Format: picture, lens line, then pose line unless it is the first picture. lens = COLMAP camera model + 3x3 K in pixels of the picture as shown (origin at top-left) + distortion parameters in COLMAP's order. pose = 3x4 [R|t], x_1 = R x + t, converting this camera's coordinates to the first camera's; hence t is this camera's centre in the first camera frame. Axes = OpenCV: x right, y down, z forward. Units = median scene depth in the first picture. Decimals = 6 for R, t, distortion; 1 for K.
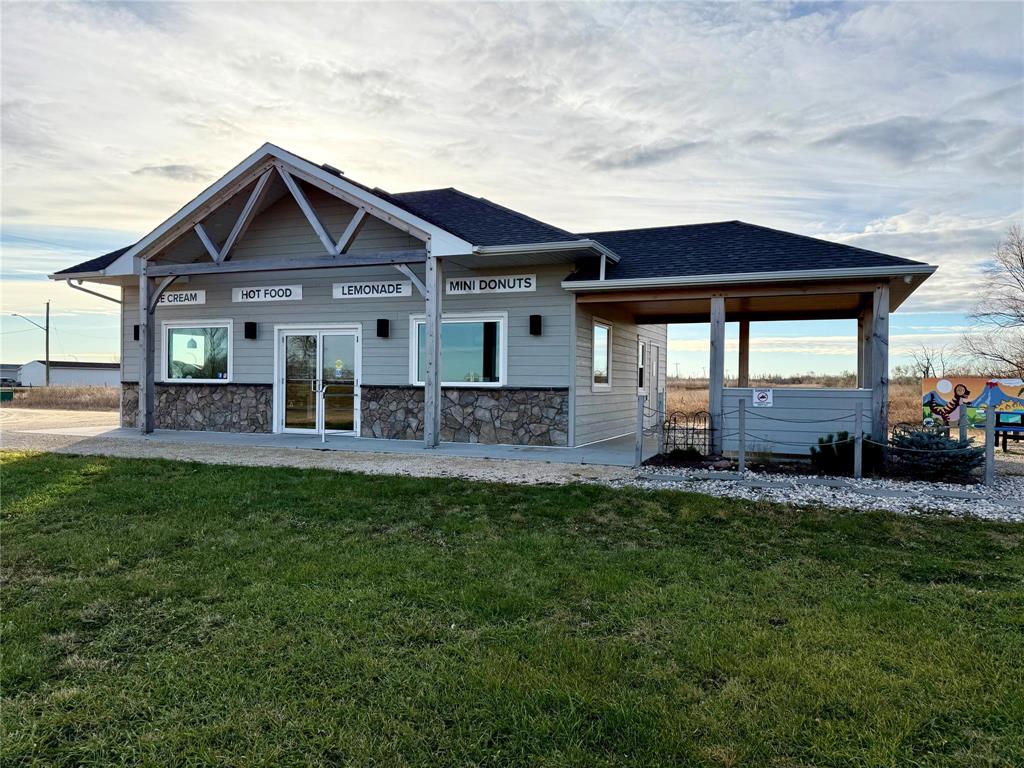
lens RADIAL K [[725.3, 0, 510.1], [0, 725.3, 378.5], [0, 0, 1]] dist [0.085854, -0.106945]
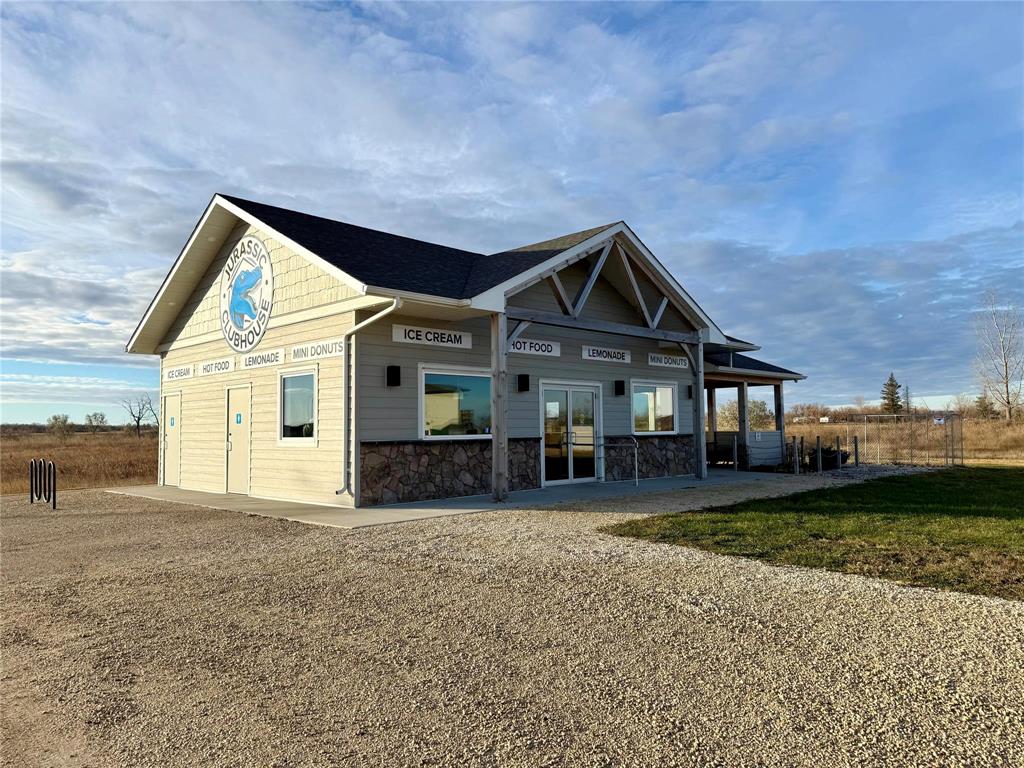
lens RADIAL K [[725.3, 0, 510.1], [0, 725.3, 378.5], [0, 0, 1]] dist [0.085854, -0.106945]
pose [[0.382070, 0.047427, 0.922916, -1.258782], [0.011217, 0.998371, -0.055948, -0.018291], [-0.924065, 0.031728, 0.380915, 0.659553]]
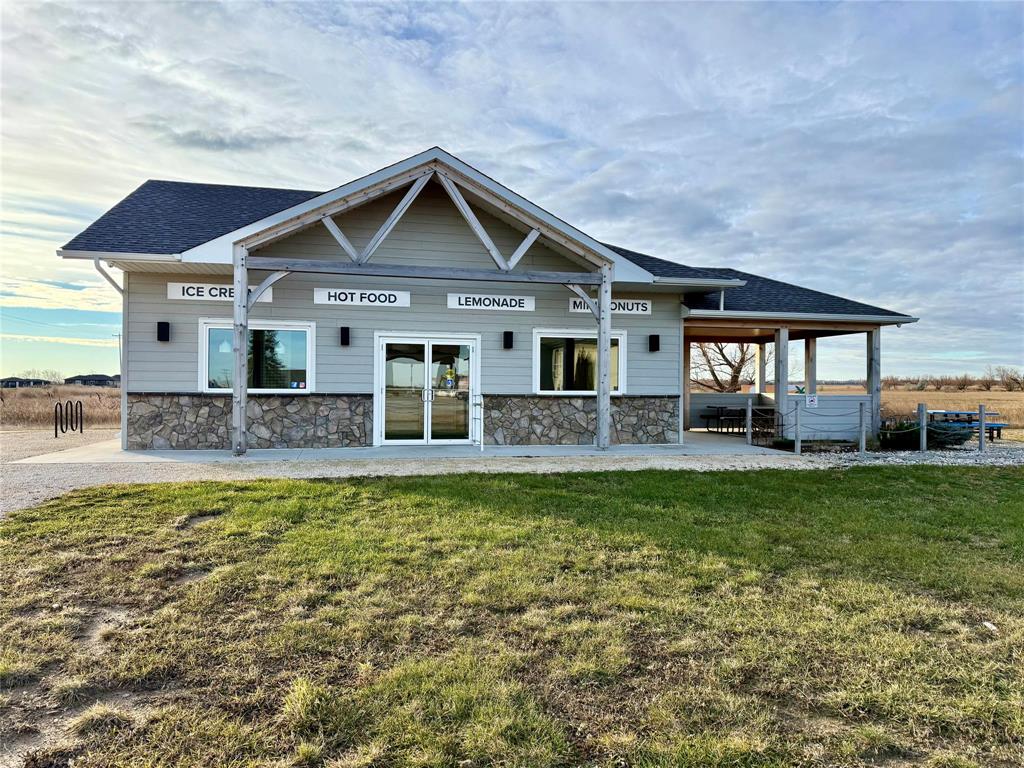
lens RADIAL K [[745.6, 0, 512.0], [0, 745.6, 384.0], [0, 0, 1]] dist [0.125042, -0.237564]
pose [[0.815940, -0.002251, 0.578132, -0.737908], [-0.001194, 0.999984, 0.005579, -0.011006], [-0.578135, -0.005242, 0.815924, 0.108887]]
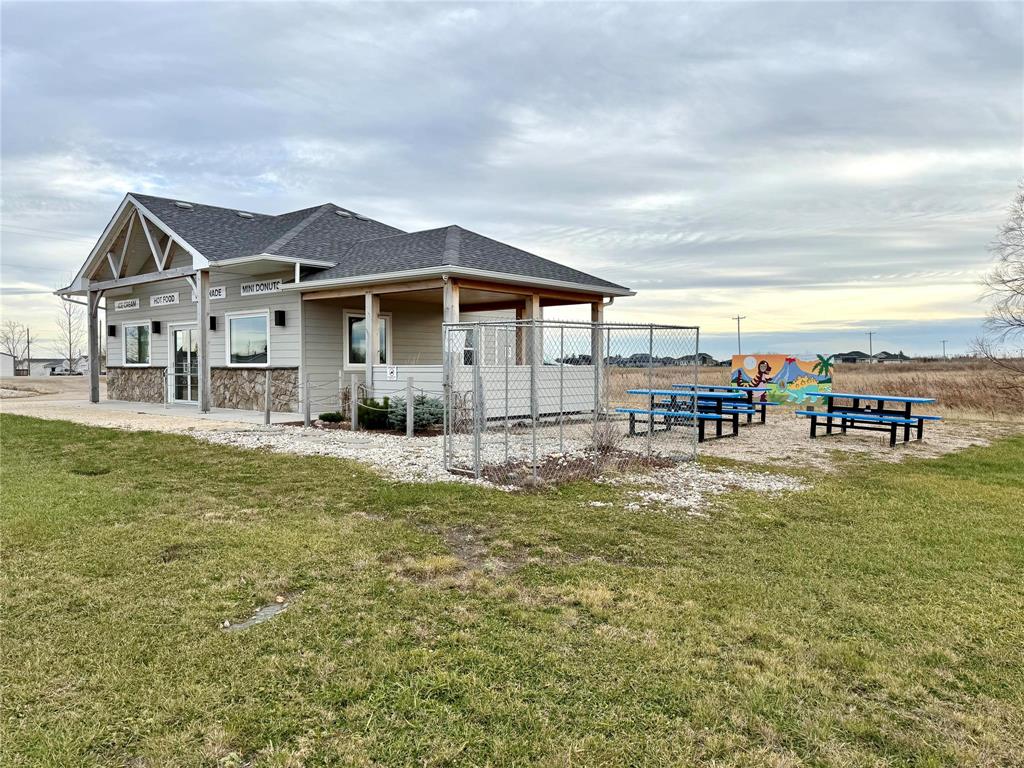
lens RADIAL K [[731.0, 0, 530.0], [0, 731.0, 382.9], [0, 0, 1]] dist [-0.002294, -0.000889]
pose [[0.955826, -0.003247, -0.293916, 0.709019], [0.011287, 0.999607, 0.025663, 0.010272], [0.293717, -0.027846, 0.955487, -0.088861]]
